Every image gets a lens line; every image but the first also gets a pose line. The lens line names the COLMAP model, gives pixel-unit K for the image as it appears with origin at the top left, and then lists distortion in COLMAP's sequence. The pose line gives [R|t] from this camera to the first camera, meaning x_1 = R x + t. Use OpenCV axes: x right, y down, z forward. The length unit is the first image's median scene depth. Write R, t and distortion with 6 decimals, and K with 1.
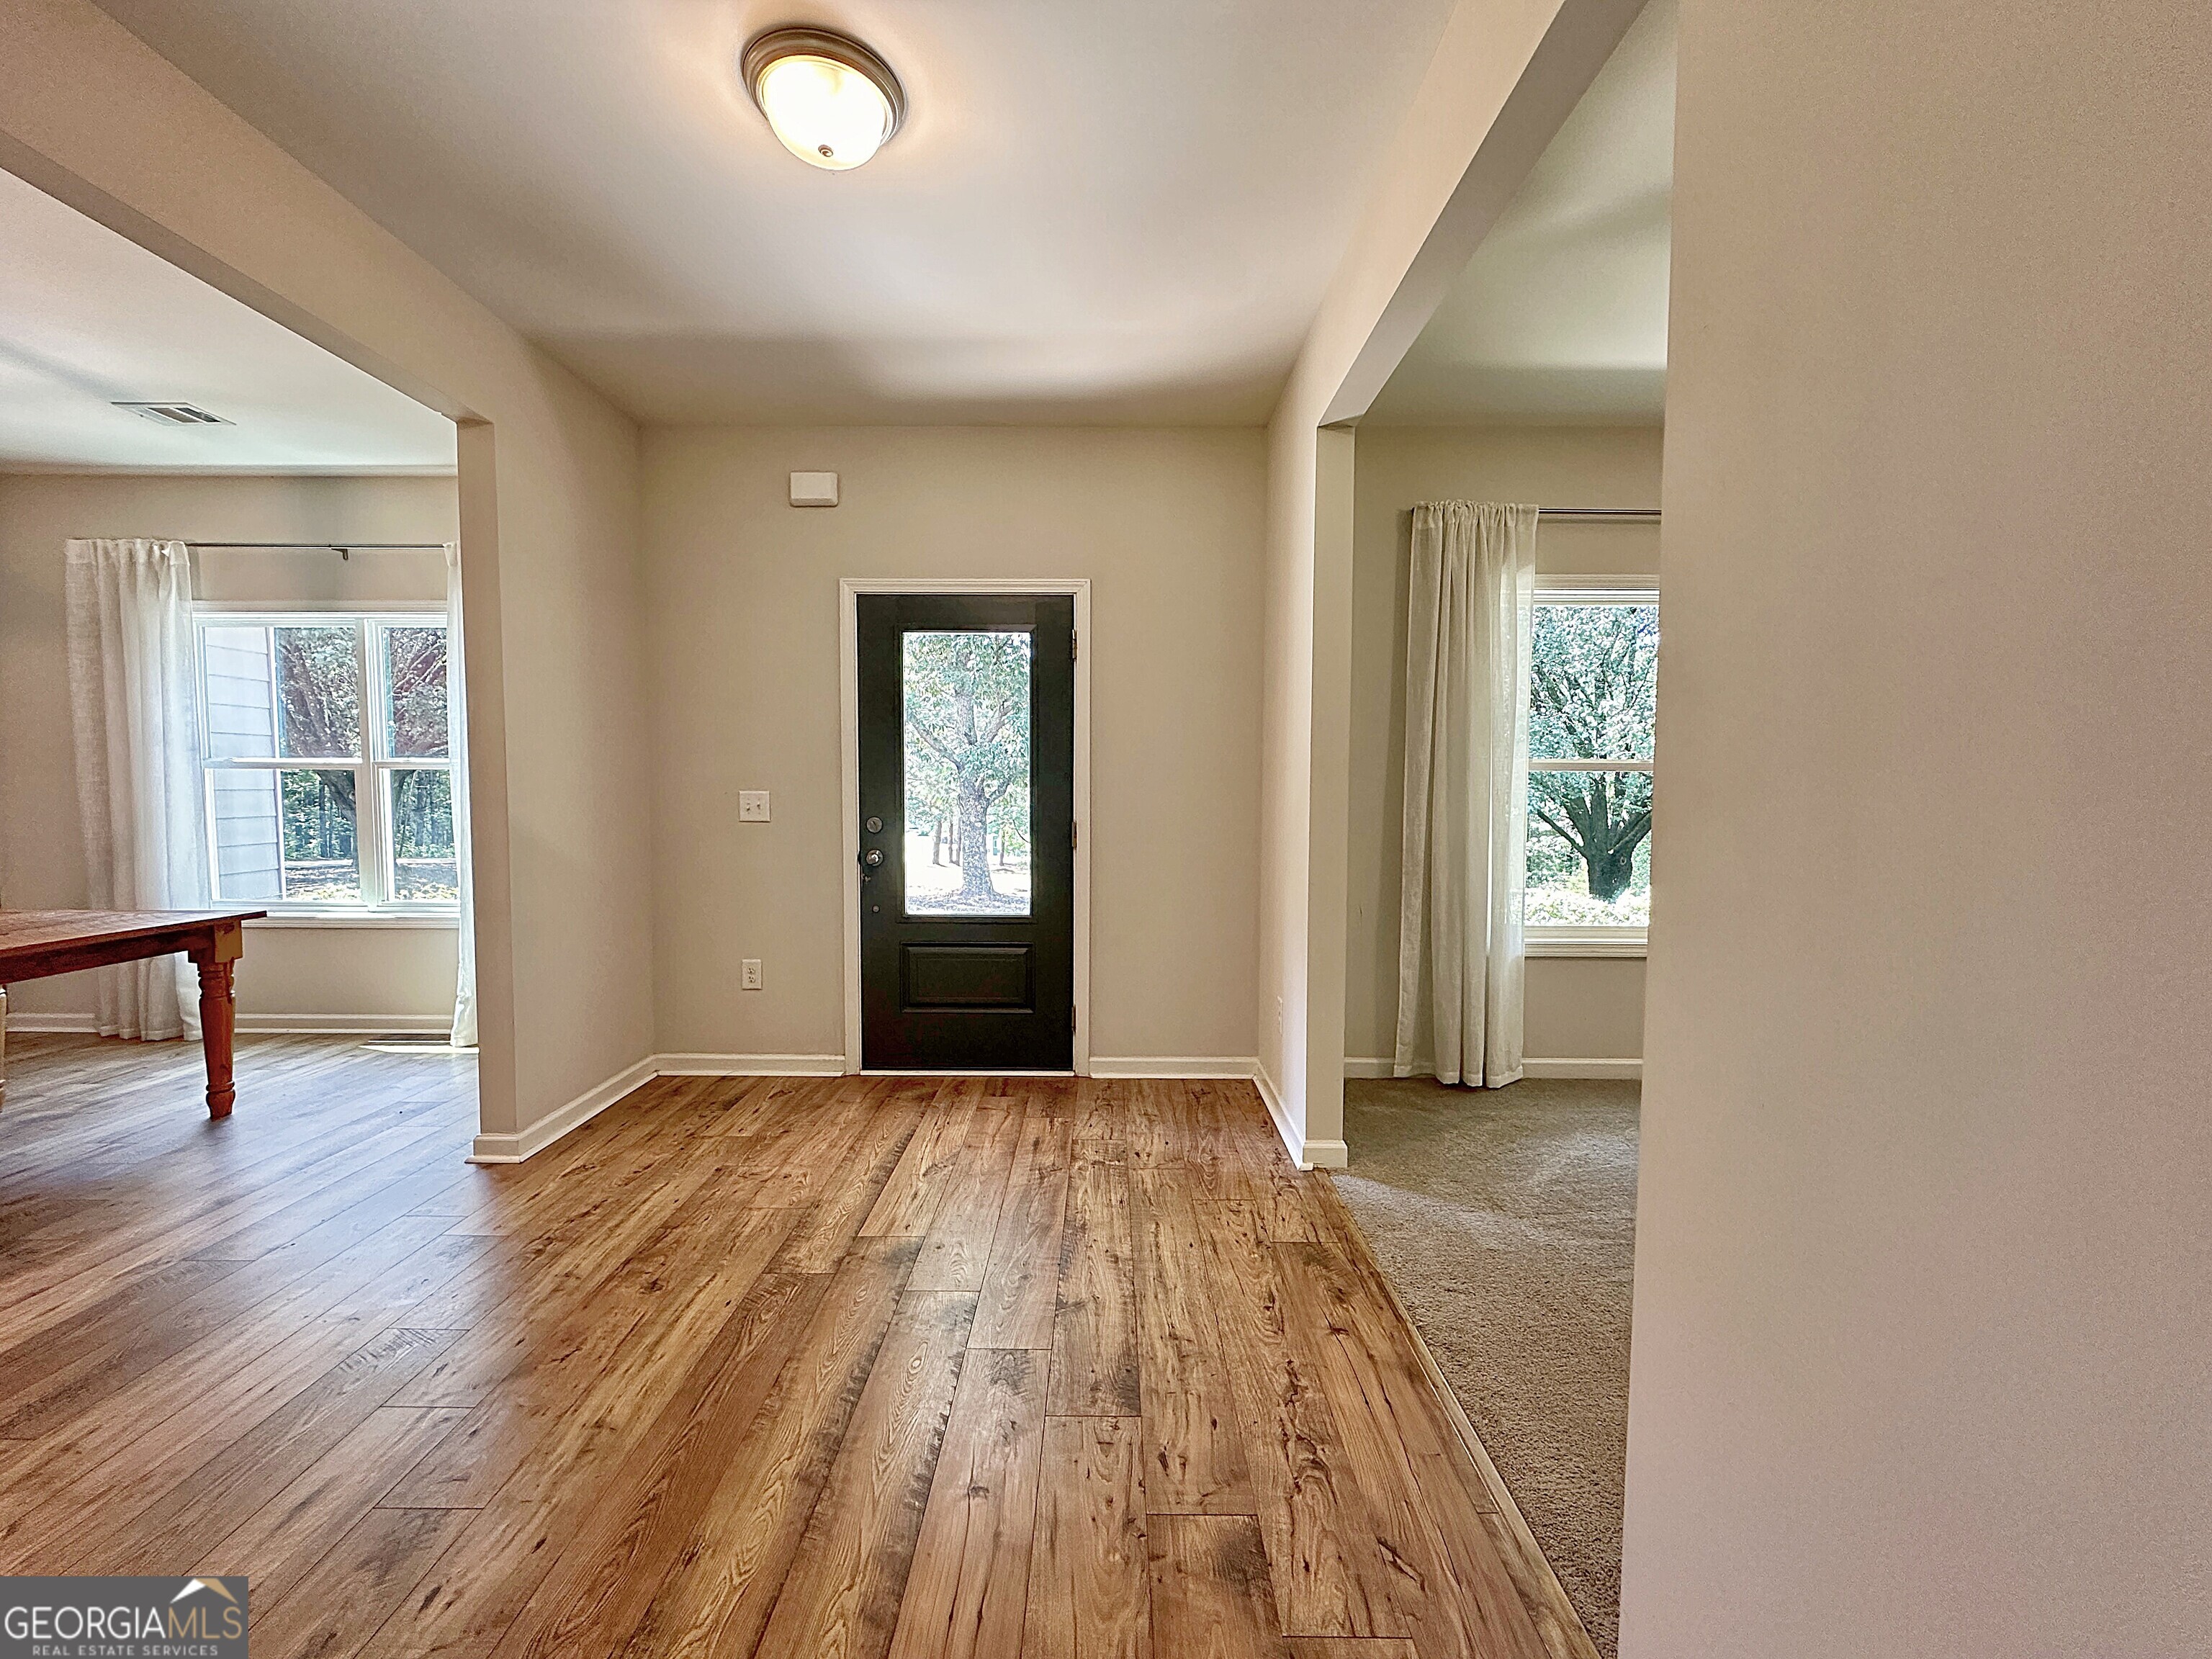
lens RADIAL K [[888.7, 0, 1100.9], [0, 888.7, 828.7], [0, 0, 1]] dist [0.005424, -0.000755]
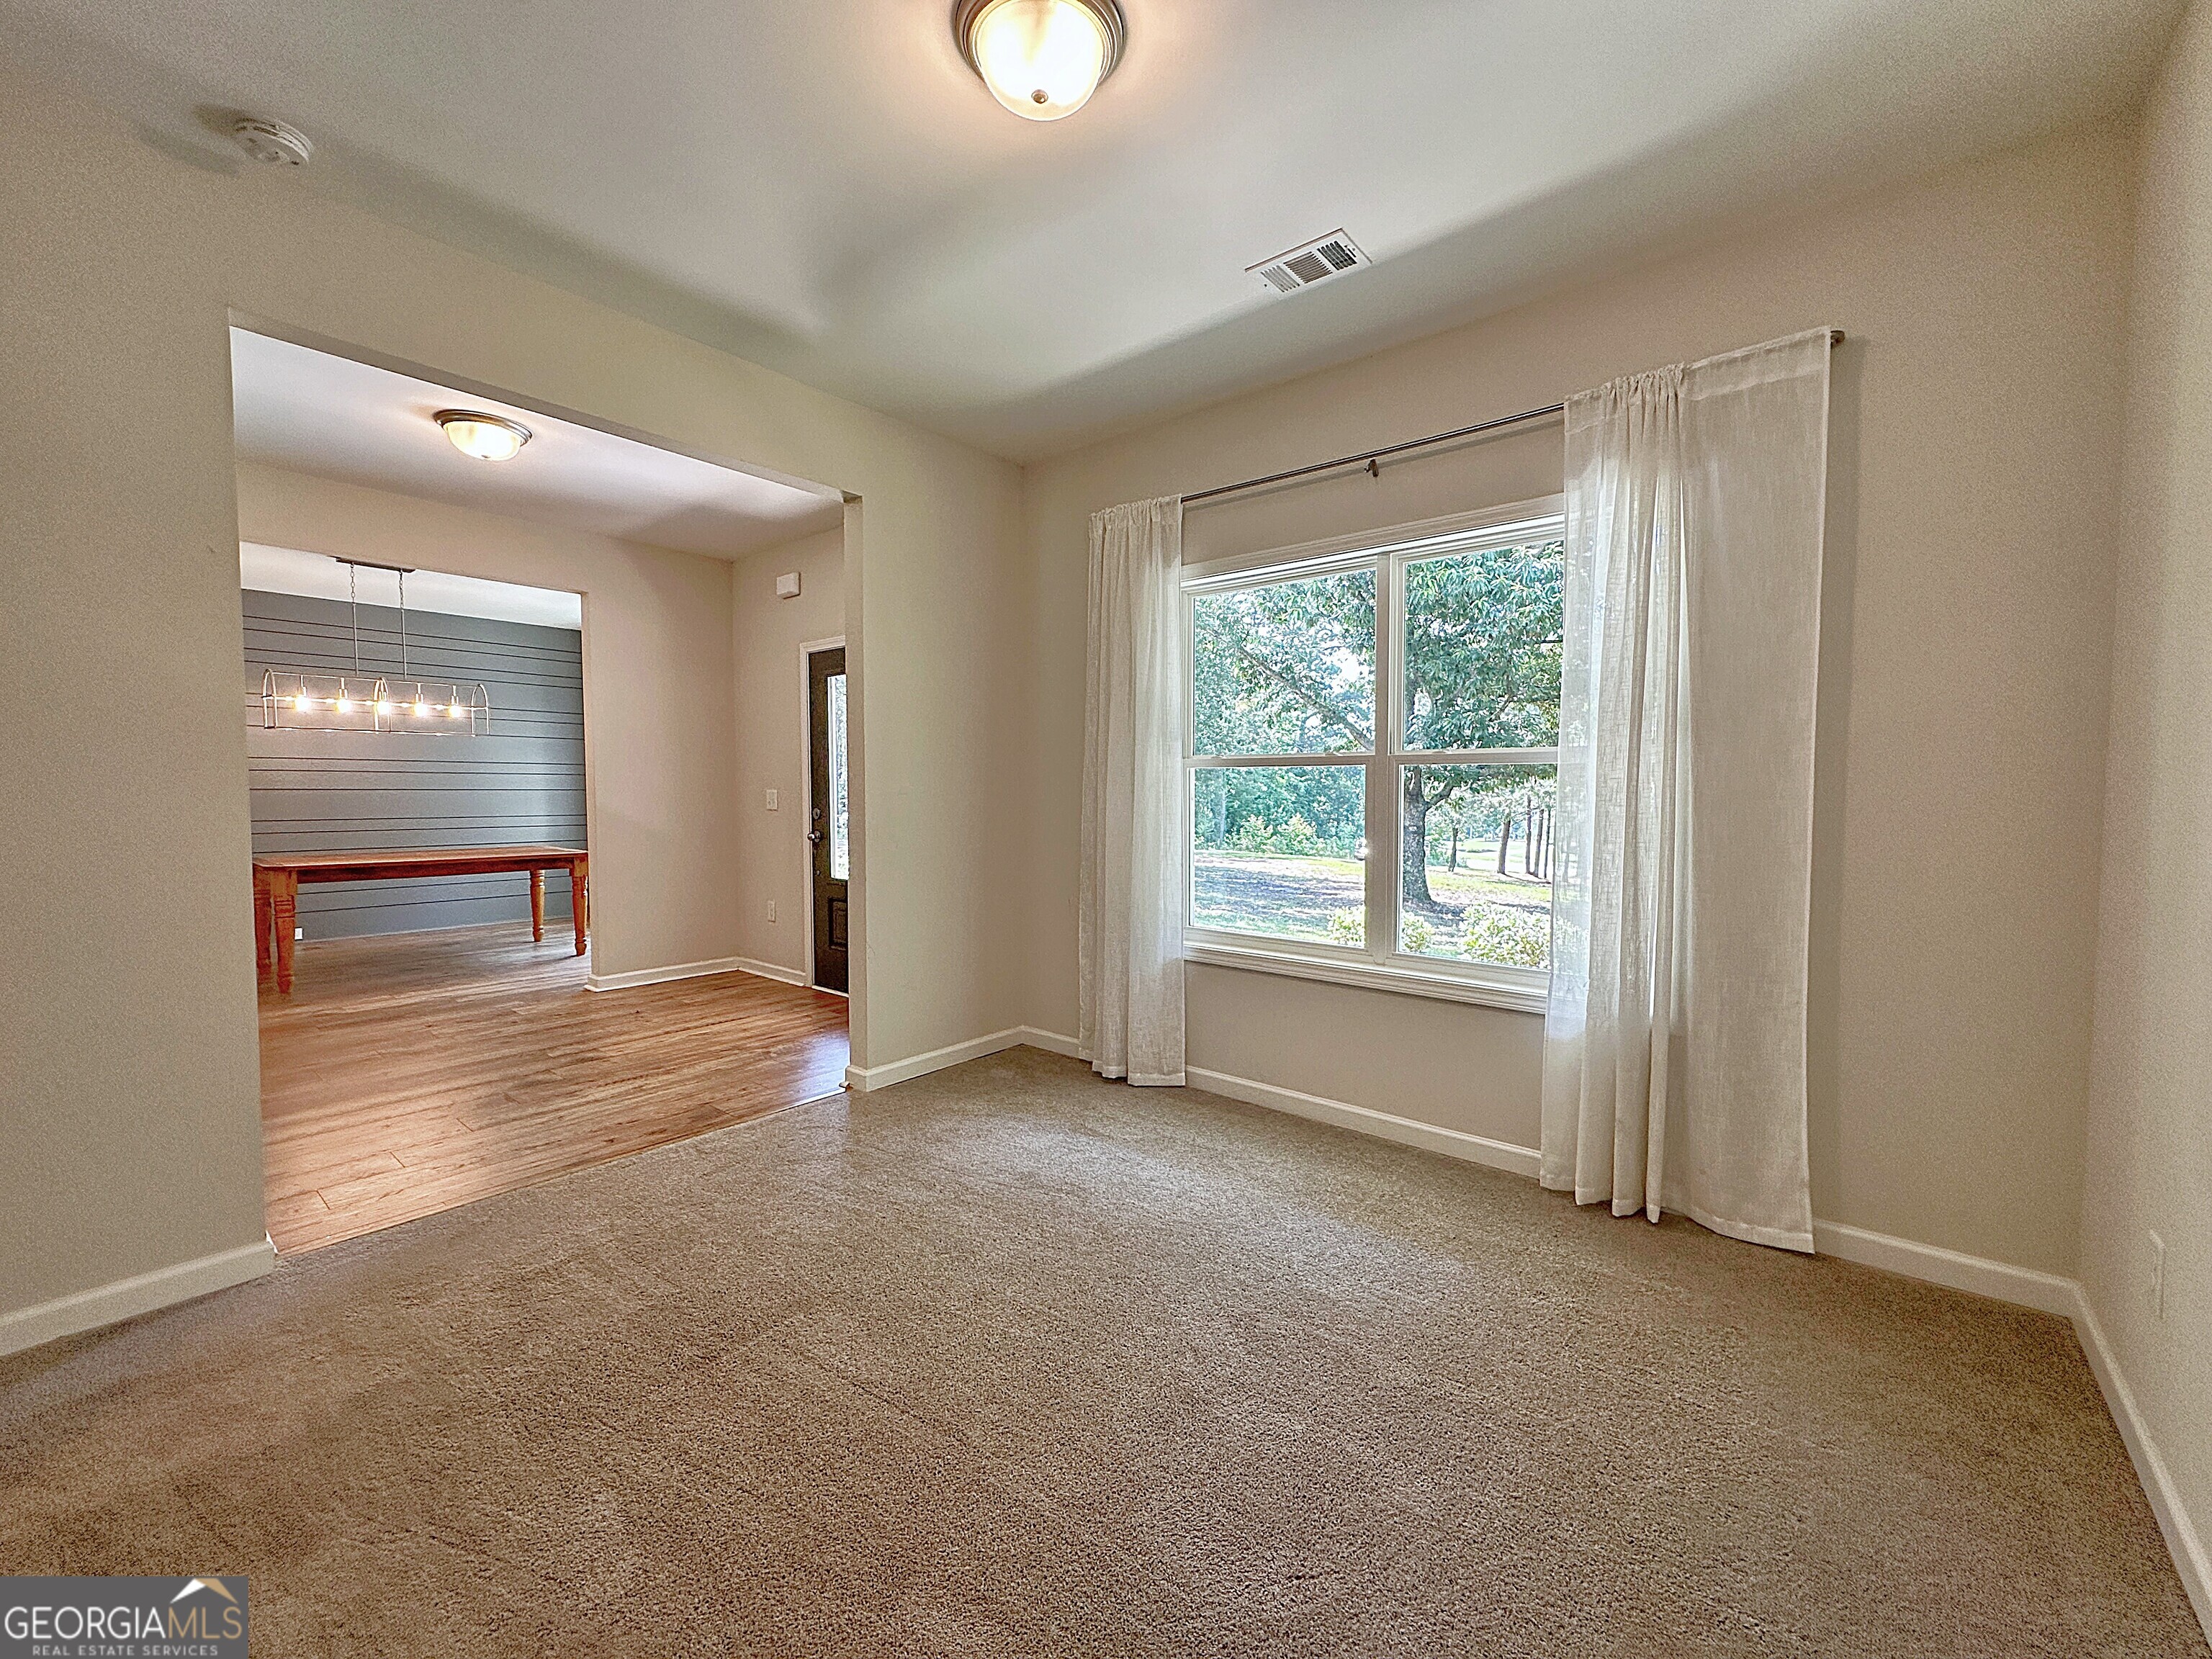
lens RADIAL K [[888.7, 0, 1094.1], [0, 888.7, 820.7], [0, 0, 1]] dist [0.005424, -0.000755]
pose [[0.767944, 0.021197, -0.640166, 1.157461], [-0.029708, 0.999555, -0.002540, -0.001475], [0.639828, 0.020969, 0.768232, 0.217944]]
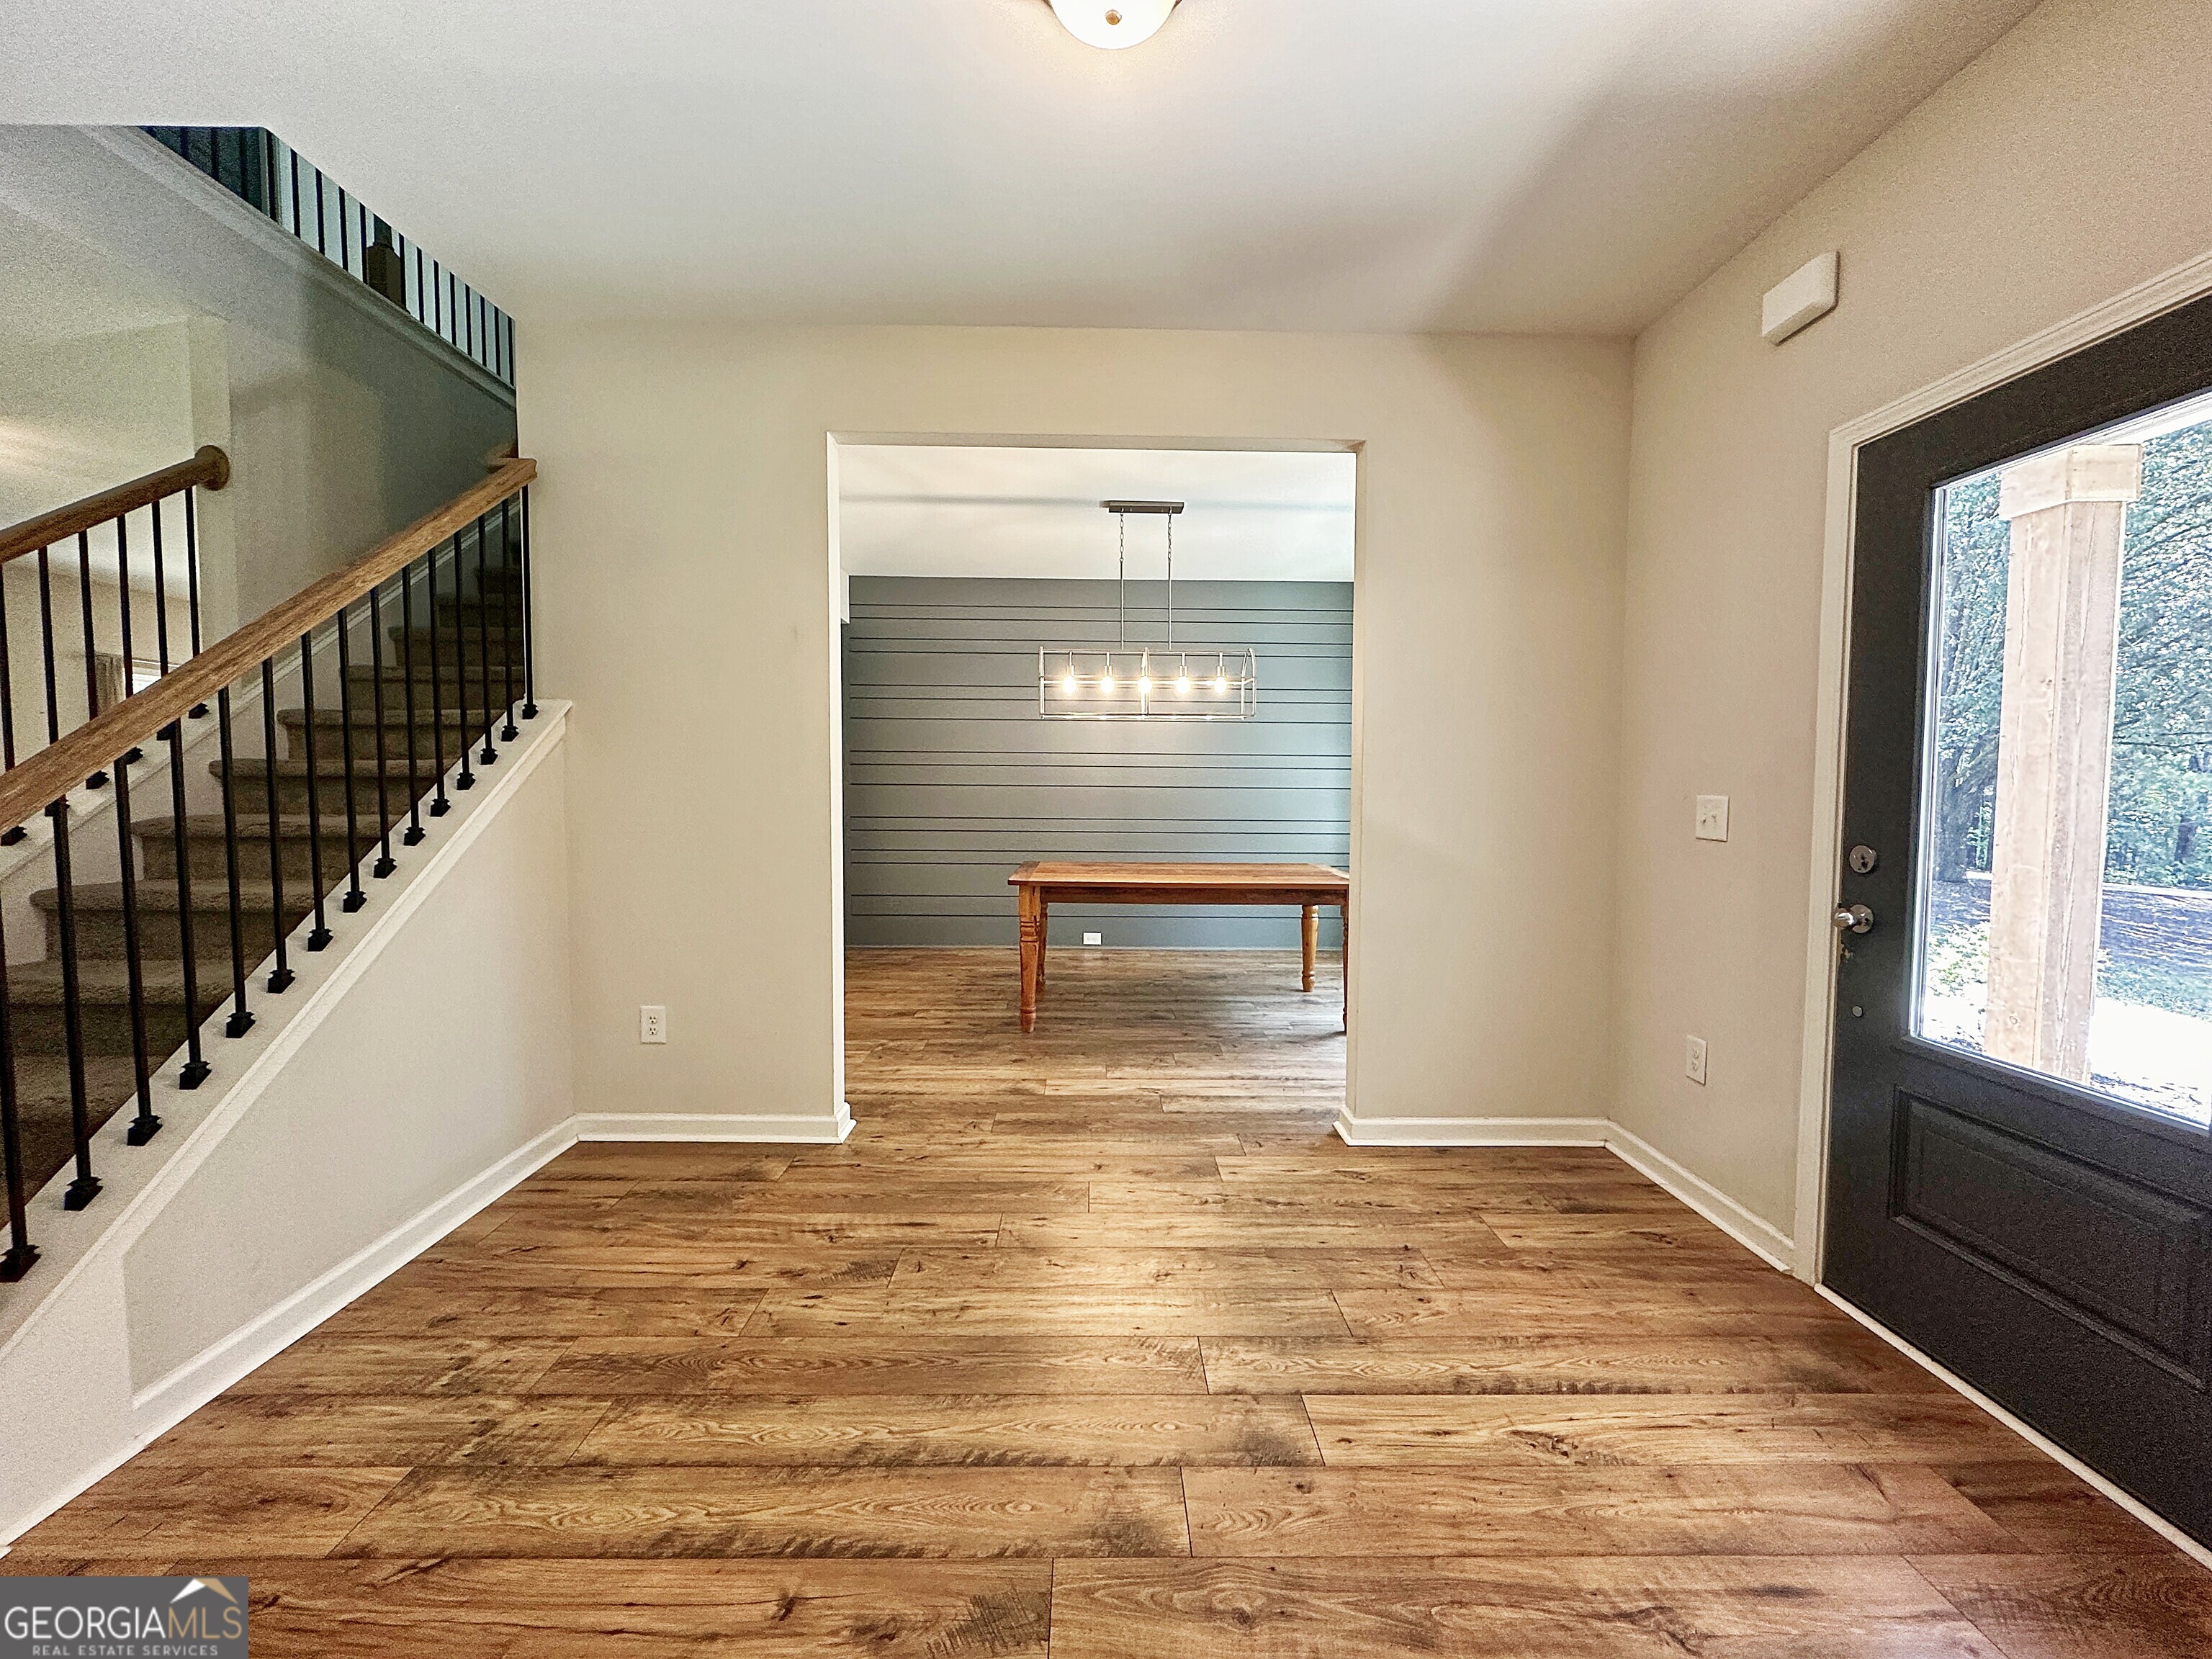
lens RADIAL K [[888.7, 0, 1104.2], [0, 888.7, 825.3], [0, 0, 1]] dist [0.005424, -0.000755]
pose [[0.021792, 0.045700, -0.998718, 0.329135], [-0.055049, 0.997494, 0.044443, -0.027063], [0.998246, 0.054010, 0.024253, 0.596835]]
